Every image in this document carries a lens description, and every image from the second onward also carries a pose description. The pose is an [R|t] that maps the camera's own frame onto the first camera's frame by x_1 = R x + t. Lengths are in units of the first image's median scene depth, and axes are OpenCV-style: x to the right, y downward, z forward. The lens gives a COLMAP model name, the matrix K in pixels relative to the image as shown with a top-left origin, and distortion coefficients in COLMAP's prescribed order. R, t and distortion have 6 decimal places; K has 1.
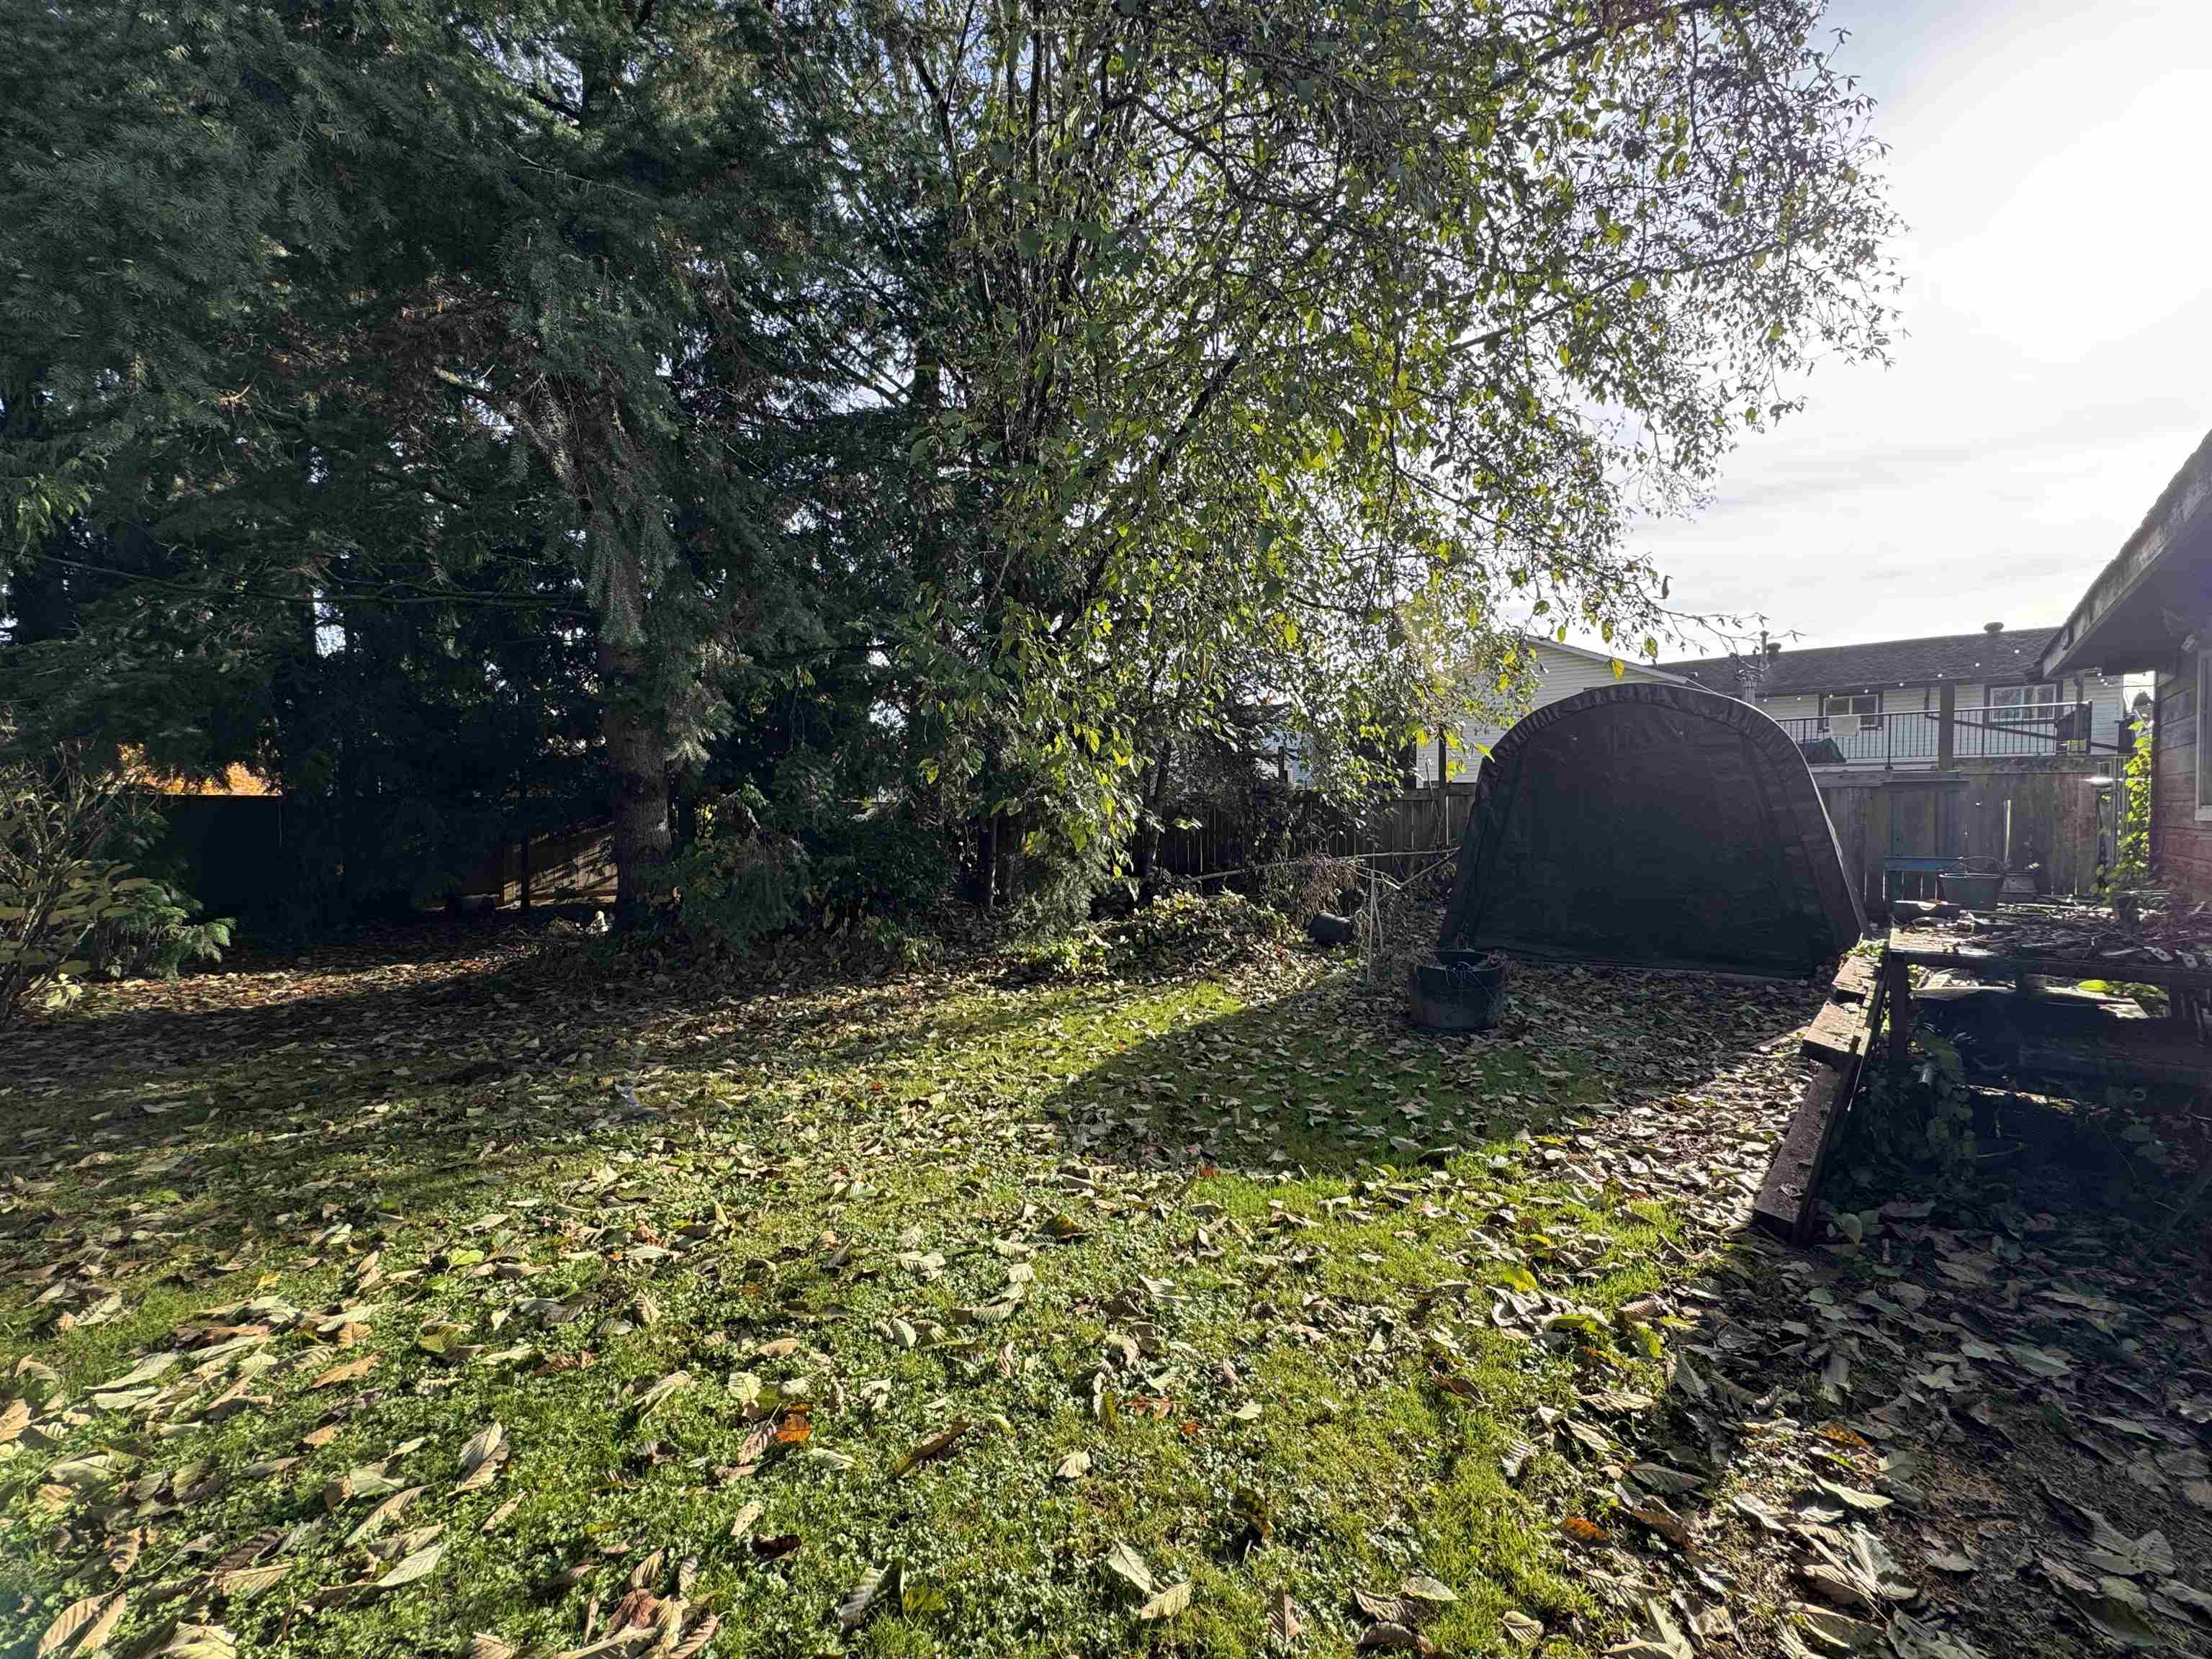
lens RADIAL K [[875.6, 0, 1106.0], [0, 875.6, 829.5], [0, 0, 1]] dist [-0.002605, -0.000175]
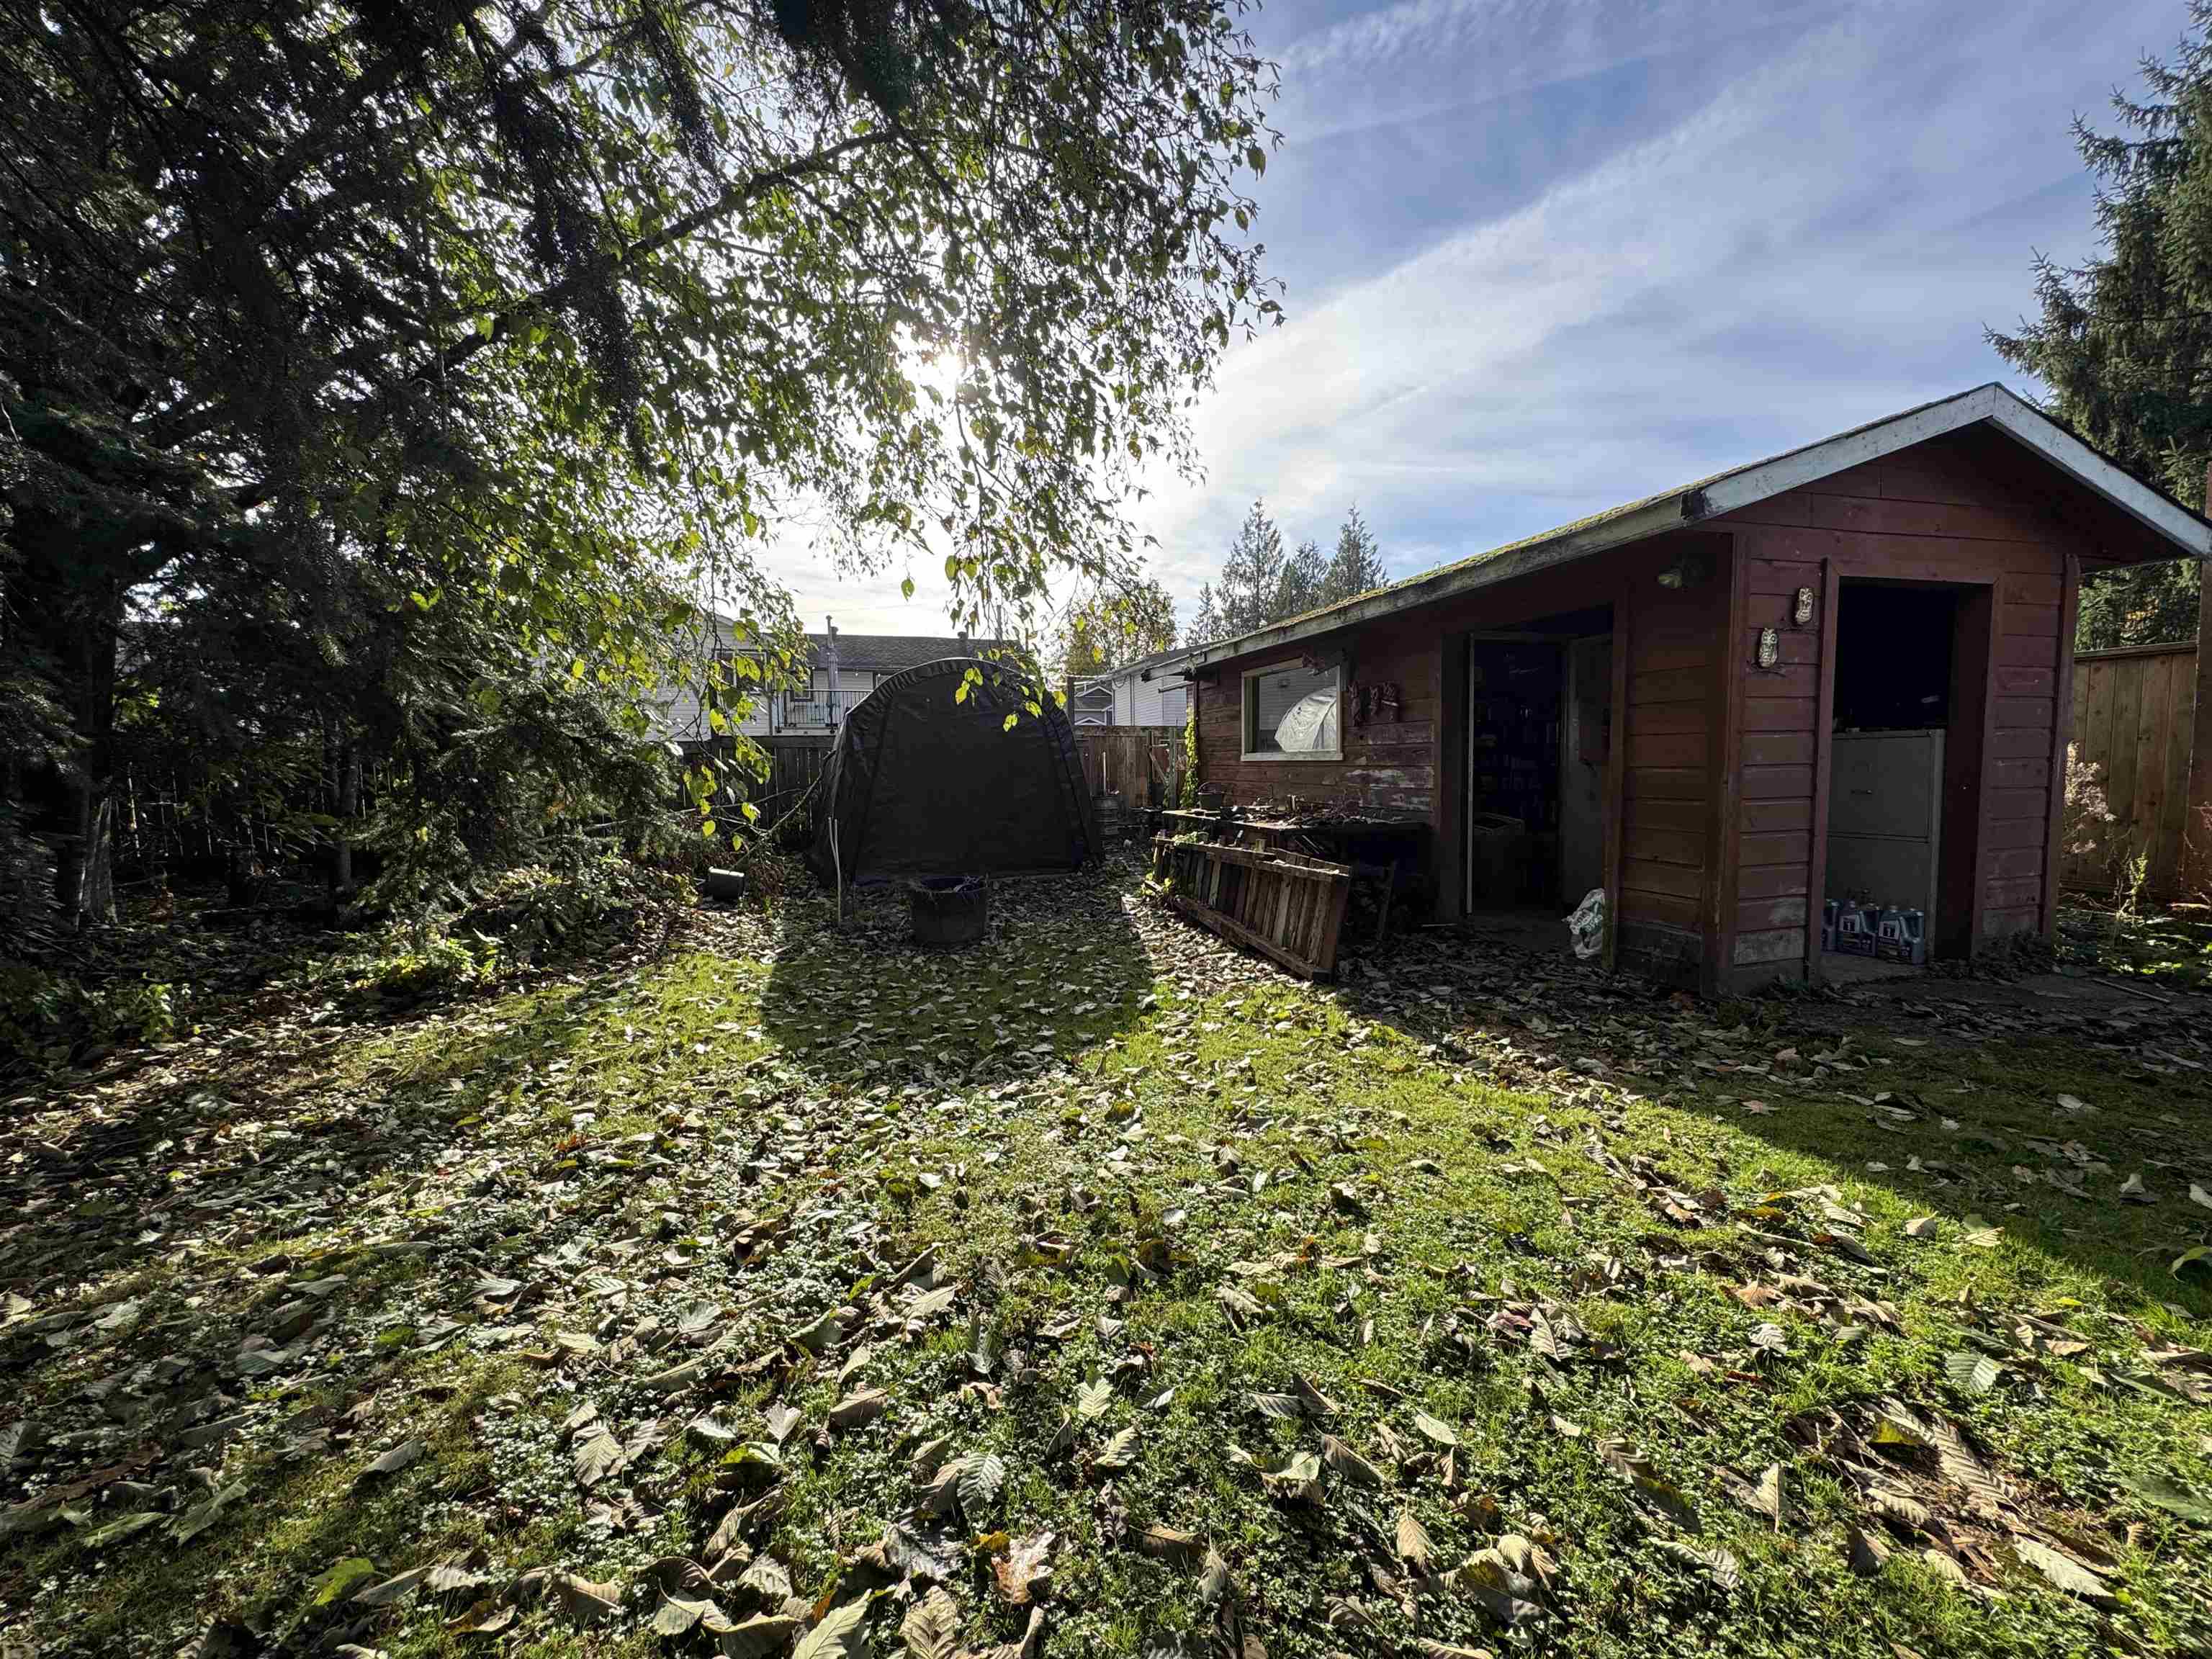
lens RADIAL K [[875.6, 0, 1106.0], [0, 875.6, 829.5], [0, 0, 1]] dist [-0.002605, -0.000175]
pose [[0.534982, -0.079822, 0.841085, -0.390314], [0.034583, 0.996761, 0.072599, -0.002442], [-0.844156, -0.009752, 0.536009, 0.153555]]
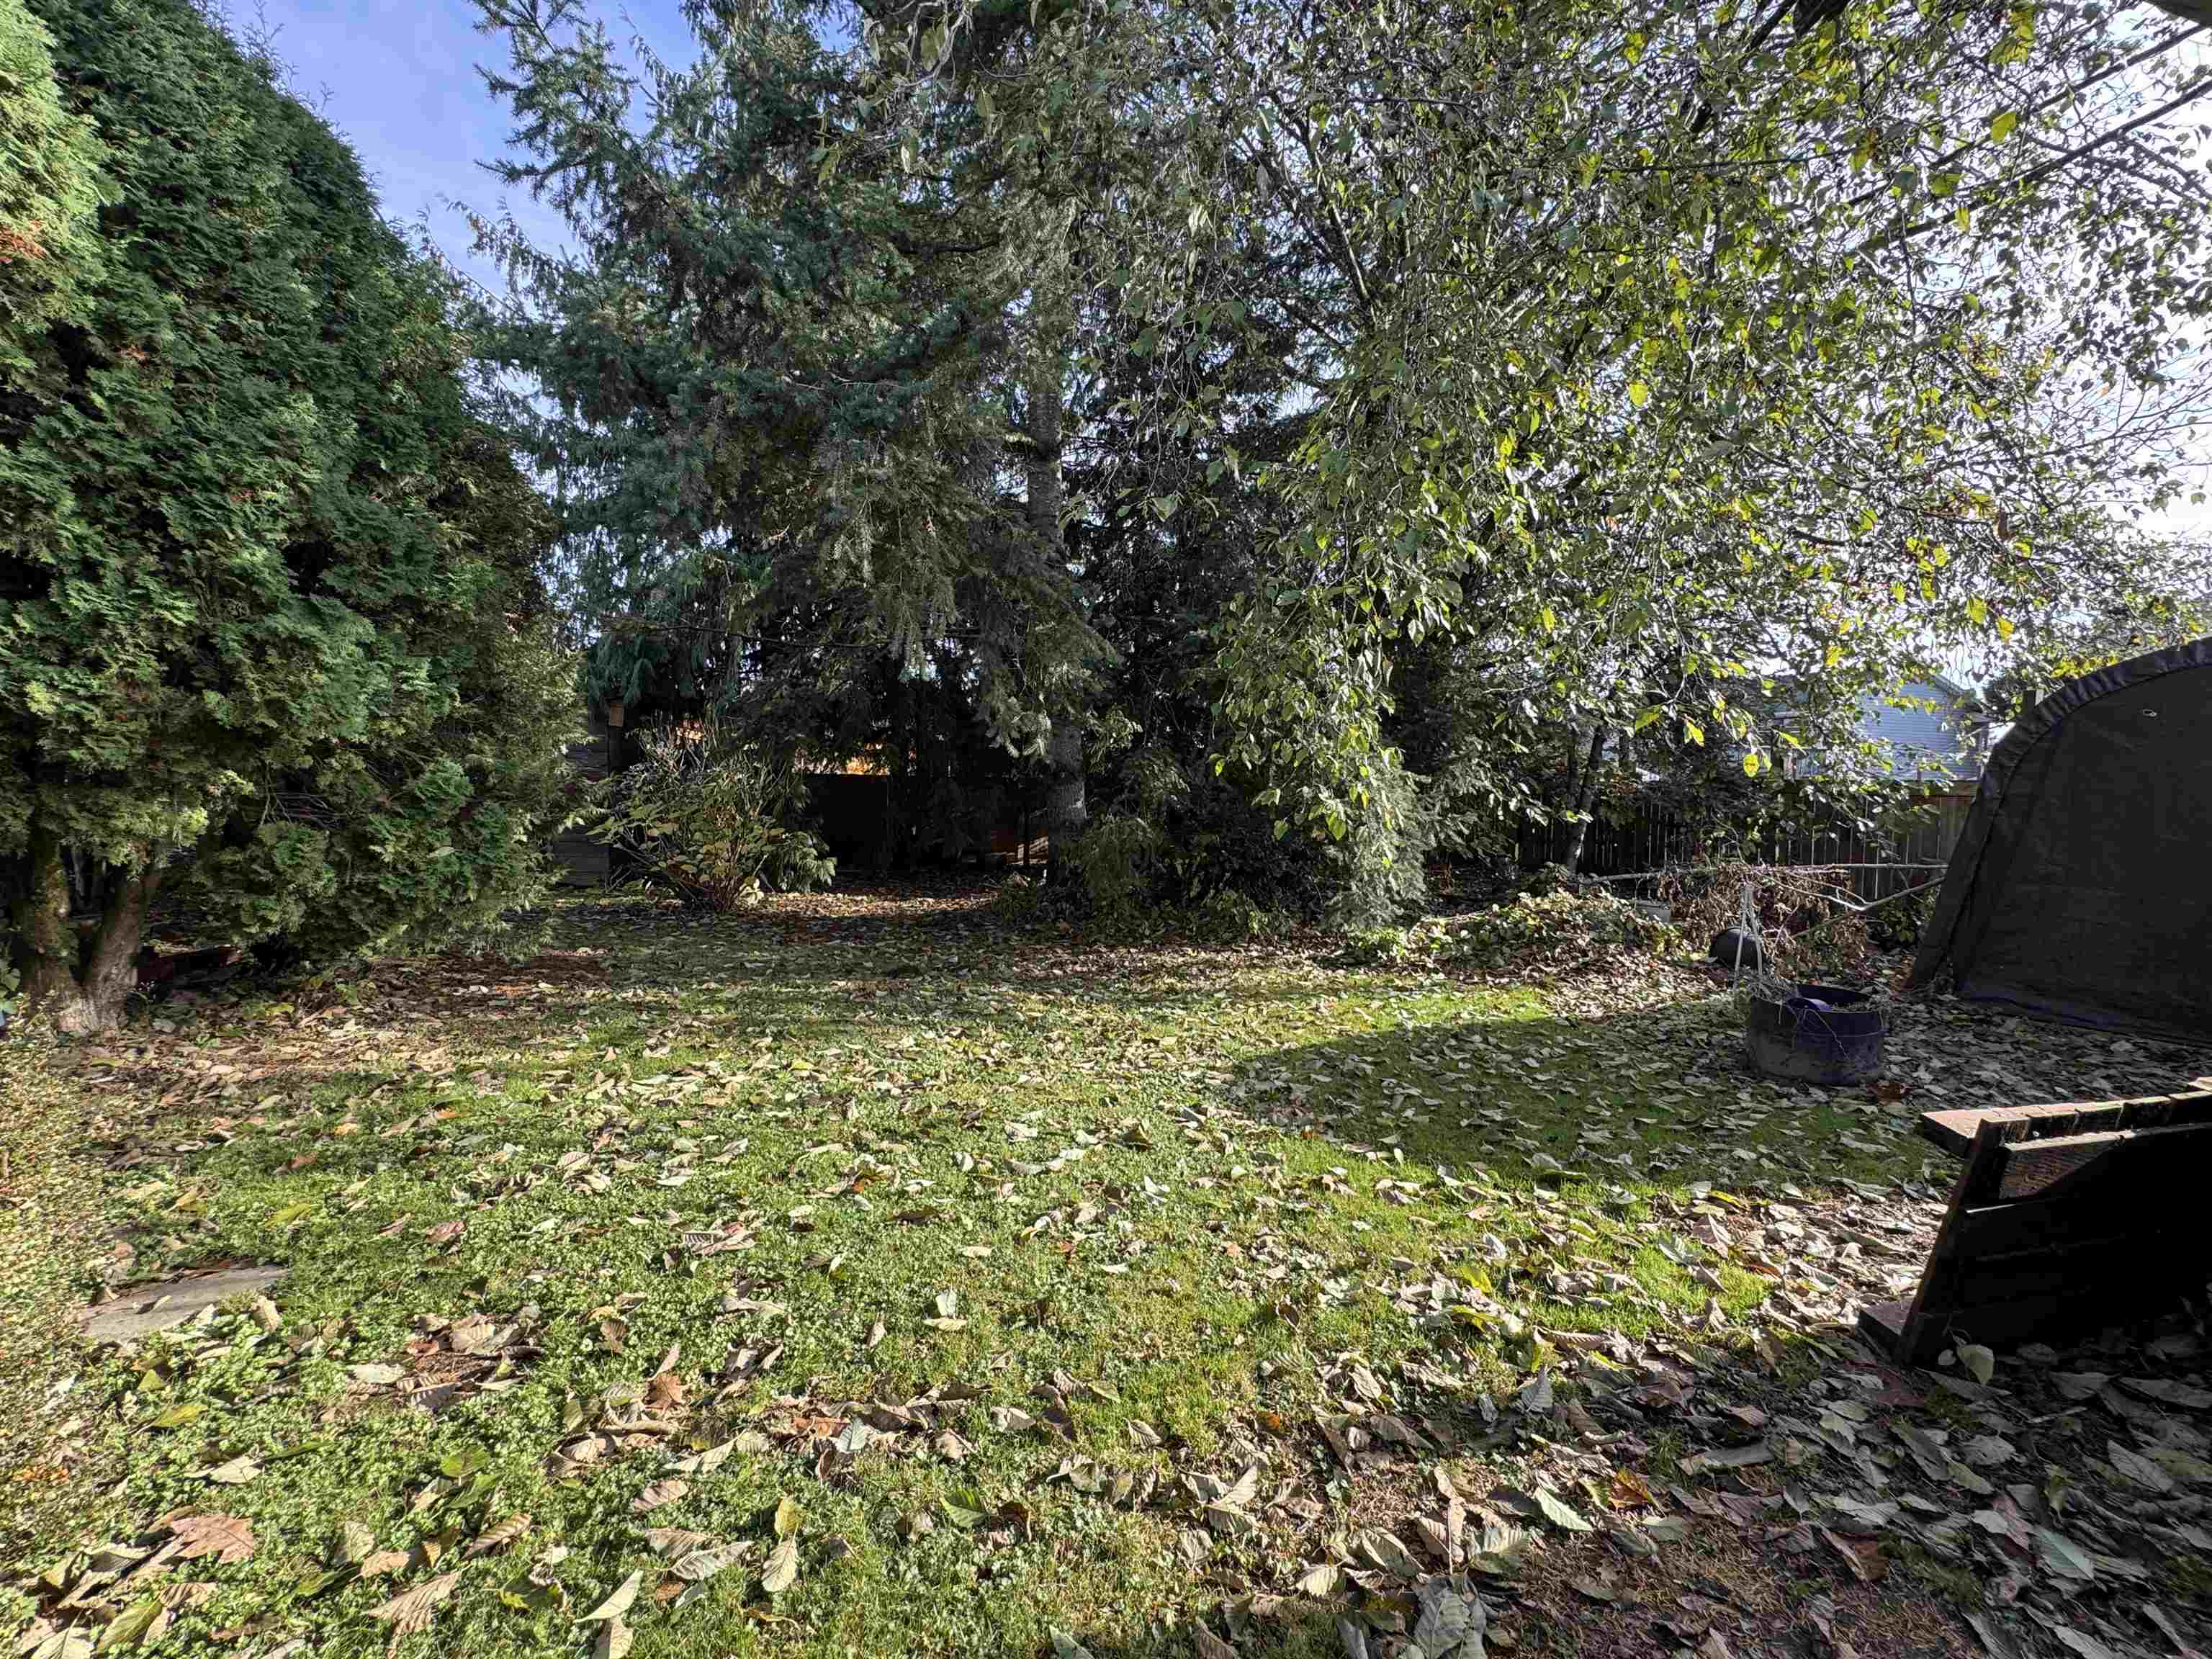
lens RADIAL K [[875.6, 0, 1106.0], [0, 875.6, 829.5], [0, 0, 1]] dist [-0.002605, -0.000175]
pose [[0.841192, 0.042206, -0.539087, 0.228042], [-0.030591, 0.999067, 0.030485, -0.008096], [0.539871, -0.009152, 0.841698, -0.027857]]
